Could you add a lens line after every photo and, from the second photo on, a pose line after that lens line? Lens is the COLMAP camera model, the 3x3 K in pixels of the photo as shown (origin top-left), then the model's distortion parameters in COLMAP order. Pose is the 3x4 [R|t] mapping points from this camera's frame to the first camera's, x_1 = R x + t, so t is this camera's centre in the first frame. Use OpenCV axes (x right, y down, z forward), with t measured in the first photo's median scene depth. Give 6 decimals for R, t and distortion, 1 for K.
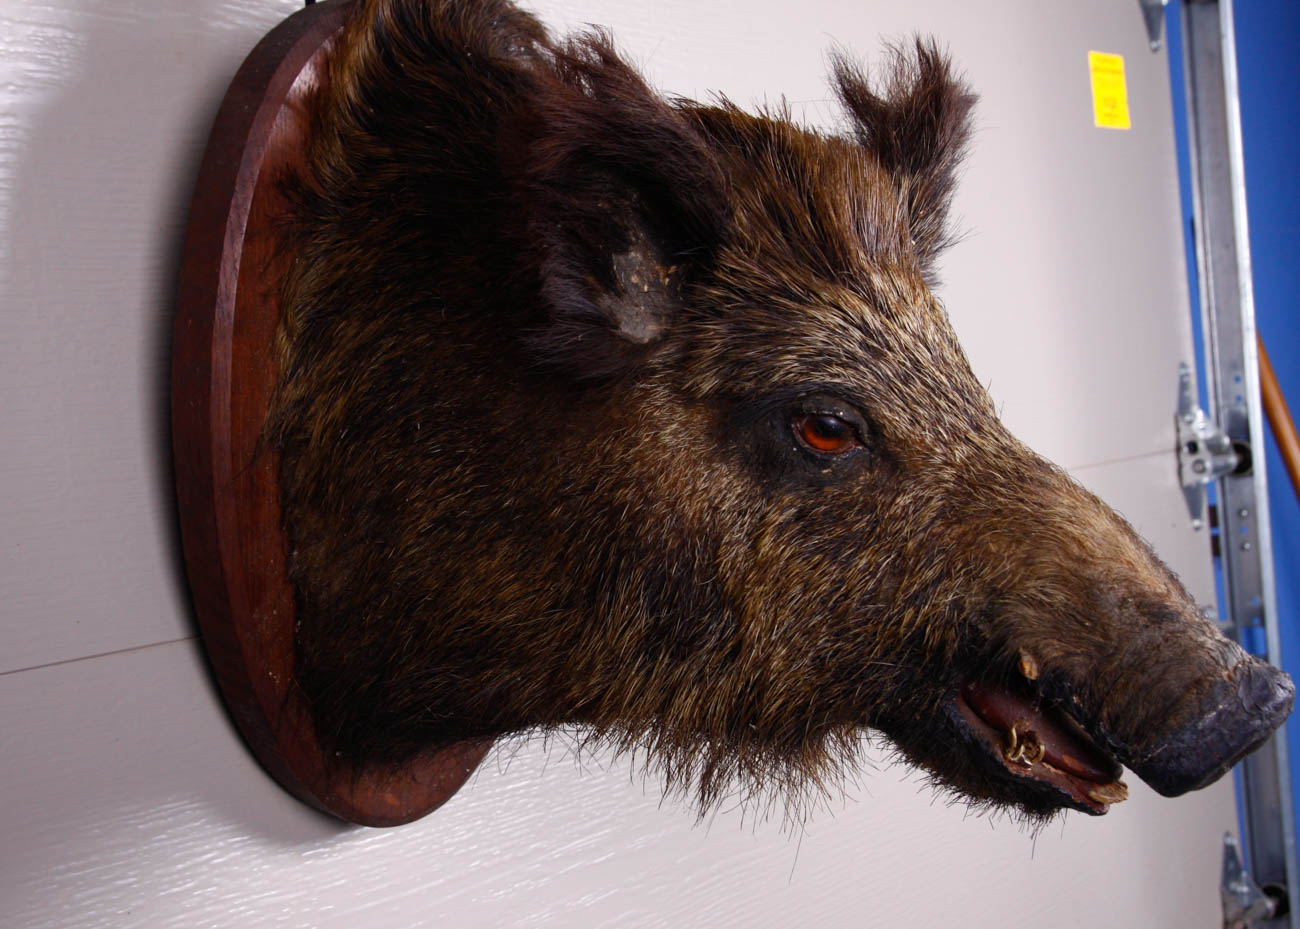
lens RADIAL K [[1765.8, 0, 648.3], [0, 1765.8, 500.5], [0, 0, 1]] dist [0.001614, 0.000000]
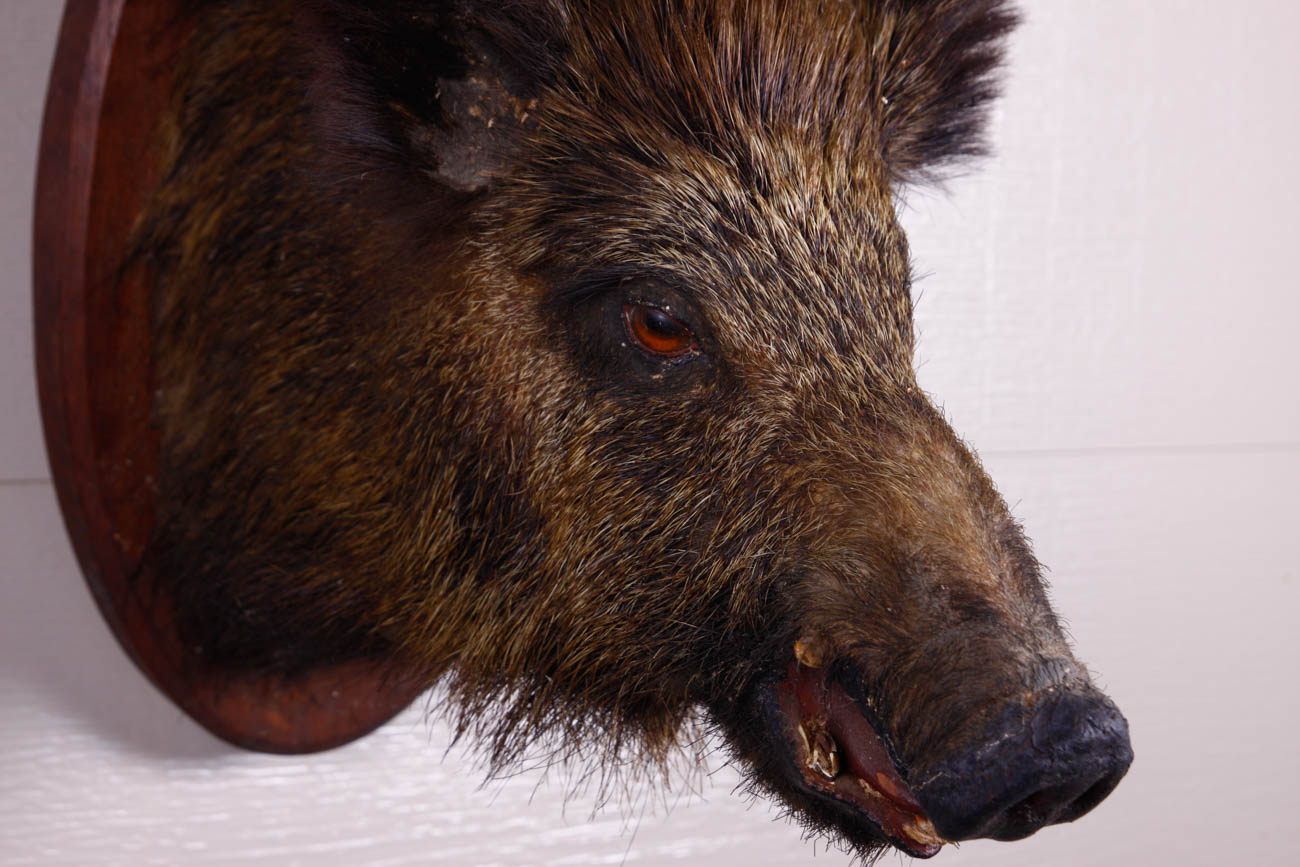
lens RADIAL K [[2727.5, 0, 650.7], [0, 2727.5, 432.4], [0, 0, 1]] dist [0.197199, 0.000000]
pose [[0.961770, 0.139587, -0.235613, 0.386414], [-0.134000, 0.990188, 0.039640, -0.039692], [0.238835, -0.006553, 0.971038, -0.203742]]
